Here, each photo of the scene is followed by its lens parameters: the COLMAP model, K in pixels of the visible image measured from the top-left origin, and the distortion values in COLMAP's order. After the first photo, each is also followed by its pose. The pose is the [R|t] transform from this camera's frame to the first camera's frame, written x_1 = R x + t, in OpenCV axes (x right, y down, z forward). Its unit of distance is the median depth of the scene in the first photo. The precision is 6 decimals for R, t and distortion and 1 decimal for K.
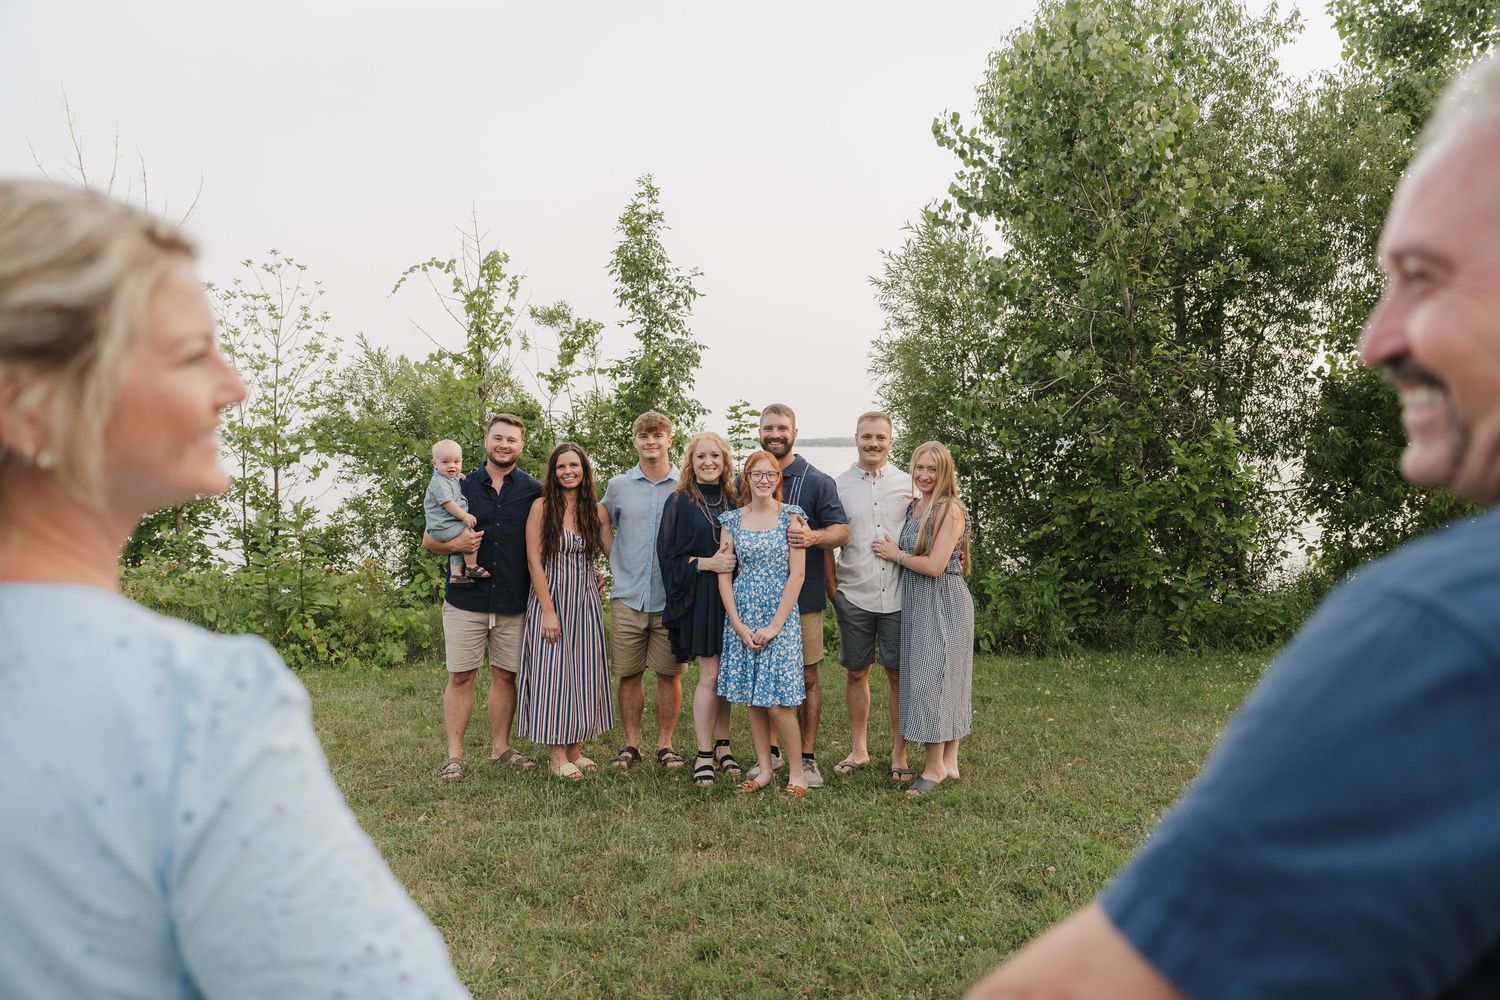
lens RADIAL K [[1139.4, 0, 723.5], [0, 1139.4, 495.8], [0, 0, 1]] dist [-0.034878, 0.000022]
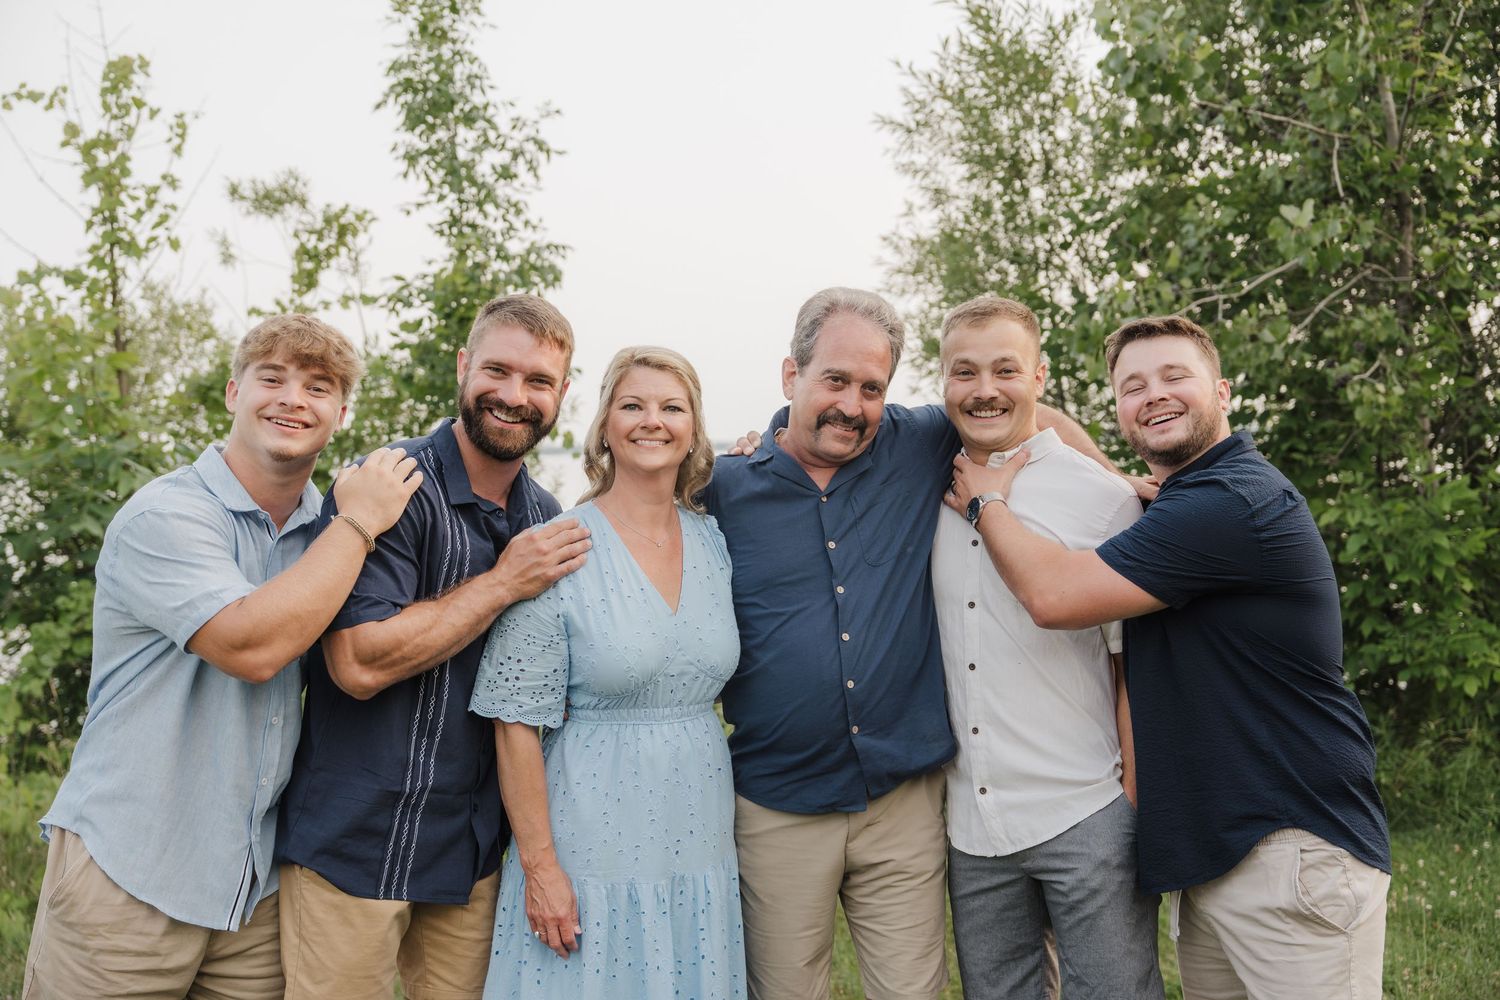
lens RADIAL K [[1627.3, 0, 749.8], [0, 1627.3, 462.8], [0, 0, 1]] dist [-0.015090, -0.022777]
pose [[0.998090, -0.030979, 0.053448, 0.024385], [0.032963, 0.998785, -0.036642, -0.002321], [-0.052248, 0.038334, 0.997898, 0.252627]]
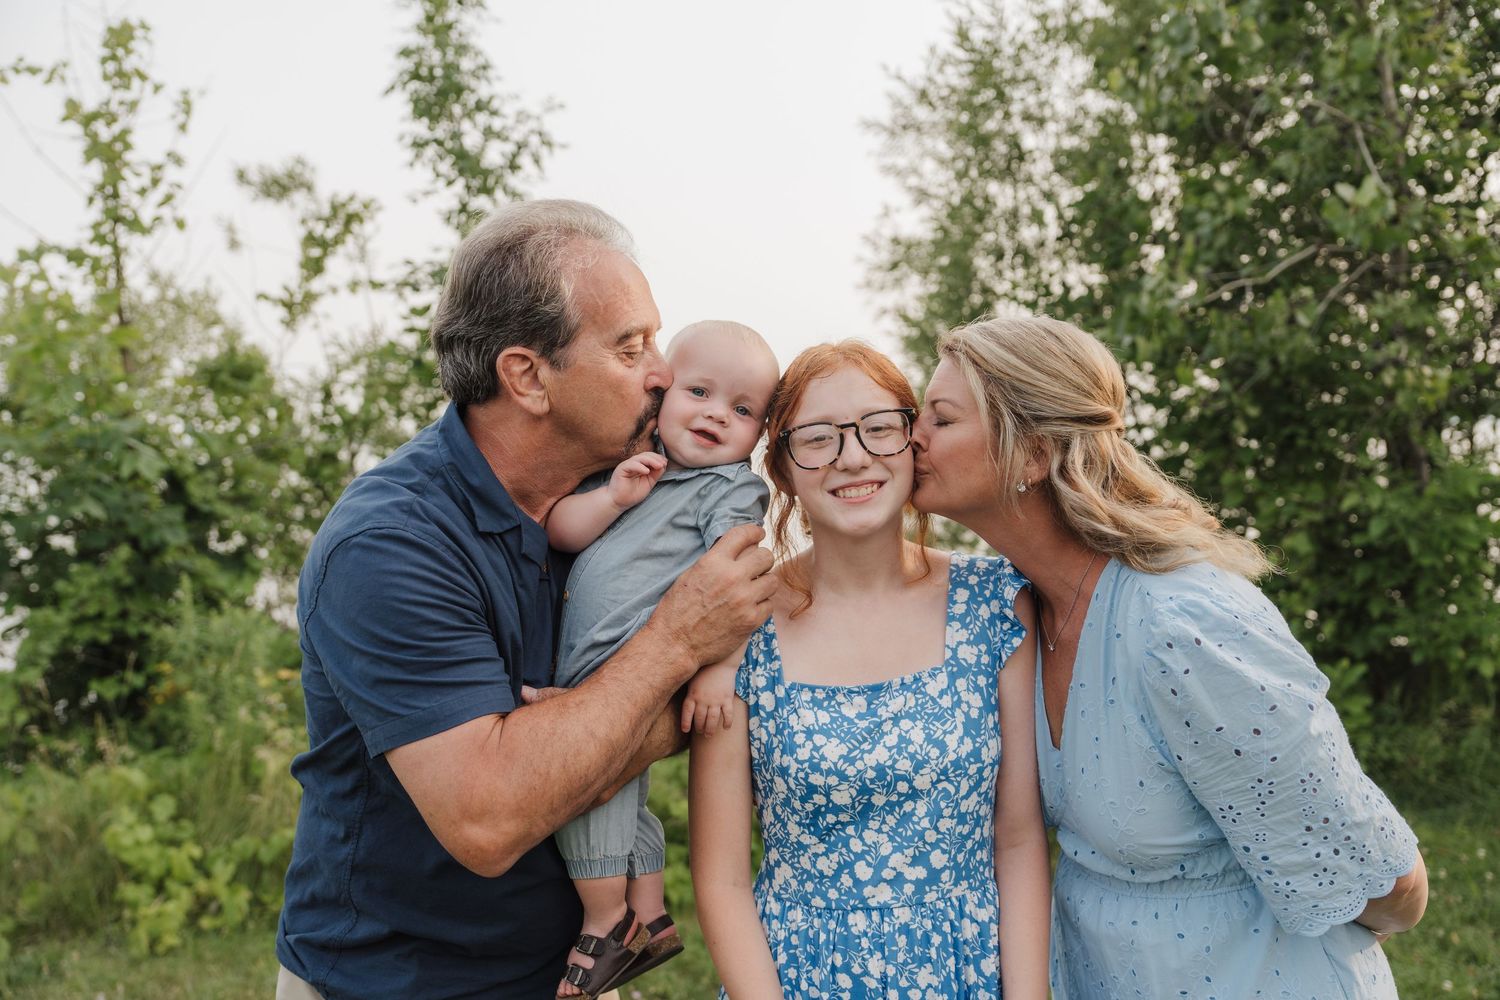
lens RADIAL K [[1314.3, 0, 751.7], [0, 1314.3, 482.3], [0, 0, 1]] dist [-0.002439, -0.009429]
pose [[0.992699, -0.029567, 0.116939, -0.007951], [0.031011, 0.999463, -0.010543, -0.005747], [-0.116564, 0.014093, 0.993083, 0.371234]]
